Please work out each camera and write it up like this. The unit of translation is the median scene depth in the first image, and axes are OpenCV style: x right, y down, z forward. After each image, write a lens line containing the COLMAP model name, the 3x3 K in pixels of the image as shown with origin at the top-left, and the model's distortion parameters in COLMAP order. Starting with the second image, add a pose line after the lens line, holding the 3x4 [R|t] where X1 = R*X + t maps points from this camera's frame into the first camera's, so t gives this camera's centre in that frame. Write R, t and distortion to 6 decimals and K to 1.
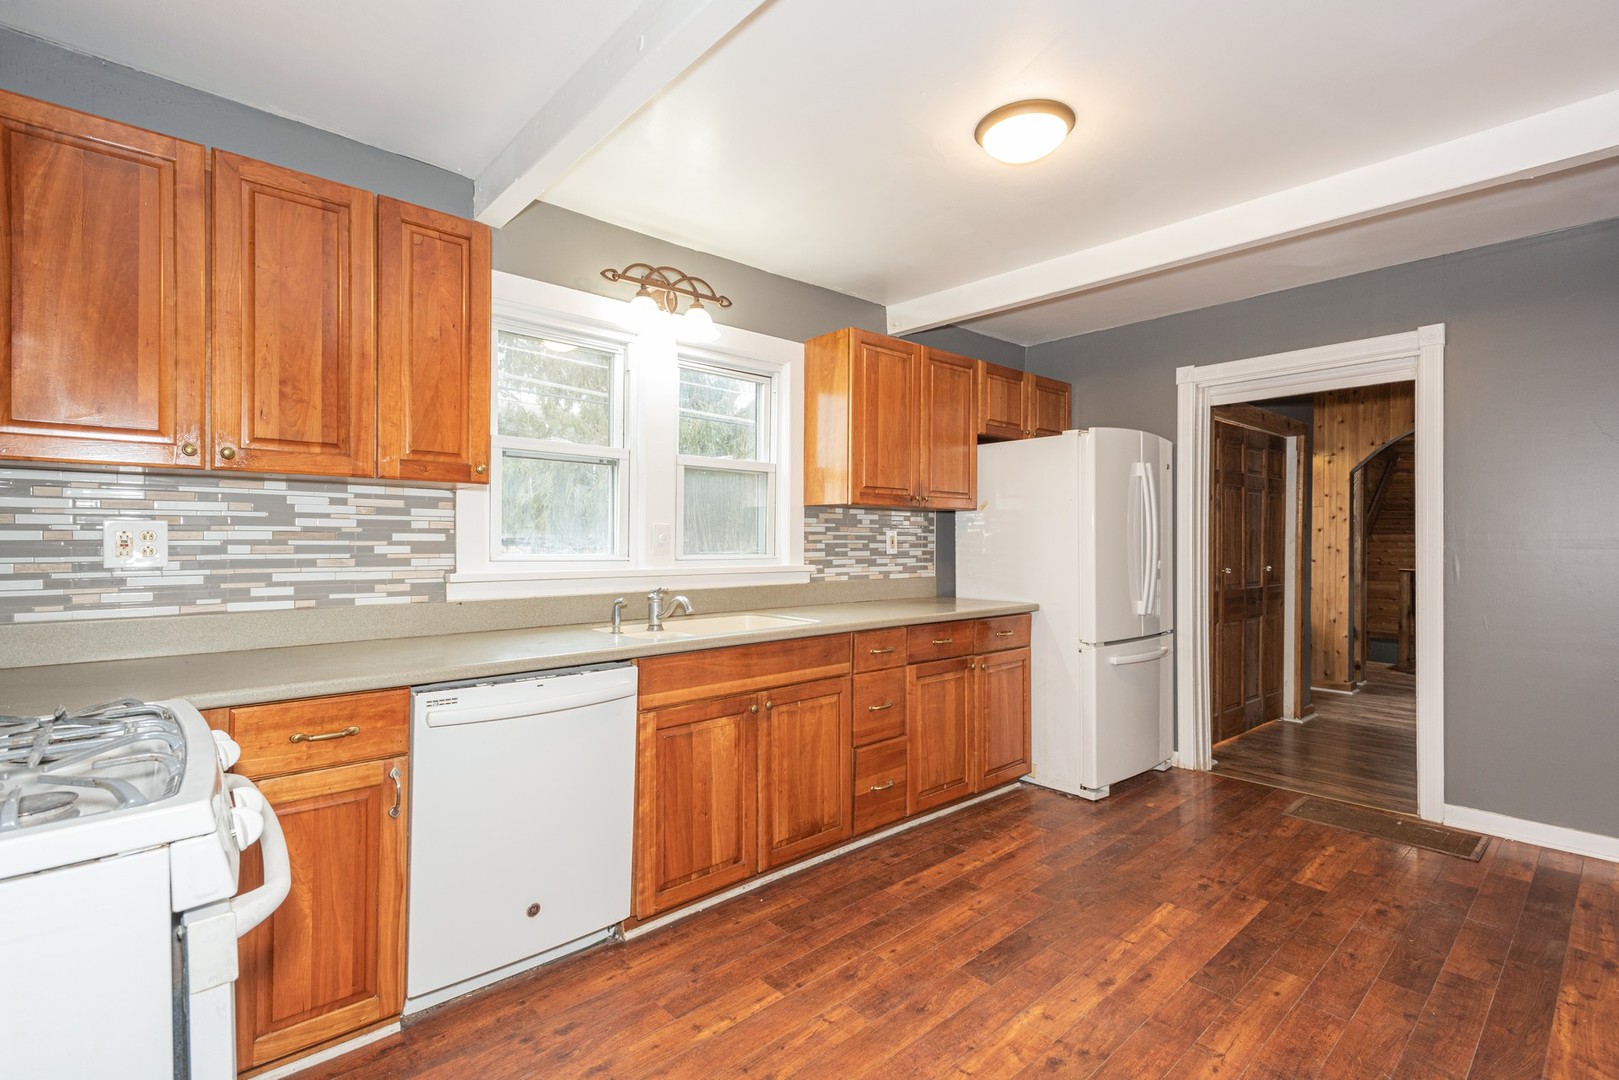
lens RADIAL K [[754.1, 0, 806.9], [0, 754.1, 540.7], [0, 0, 1]] dist [0.012343, -0.001951]
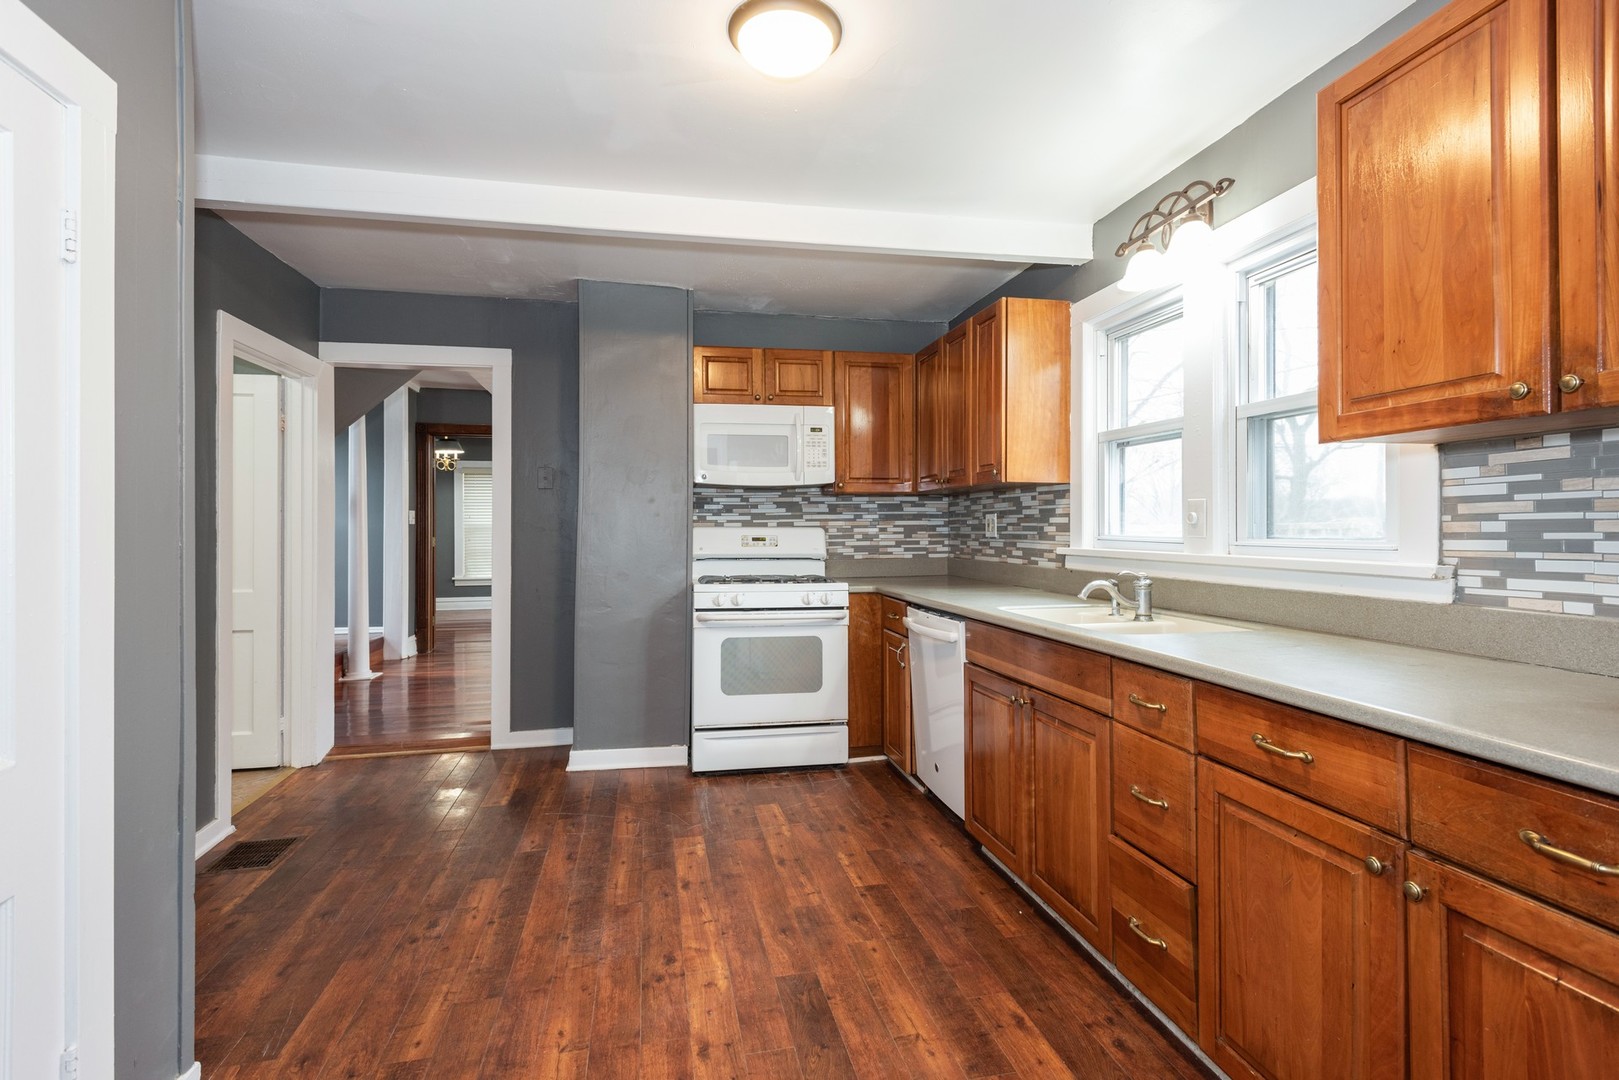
lens RADIAL K [[754.1, 0, 806.1], [0, 754.1, 528.6], [0, 0, 1]] dist [0.012343, -0.001951]
pose [[-0.502787, -0.001409, -0.864409, 0.927752], [-0.000143, 0.999999, -0.001546, 0.013268], [0.864410, -0.000654, -0.502787, 1.329643]]
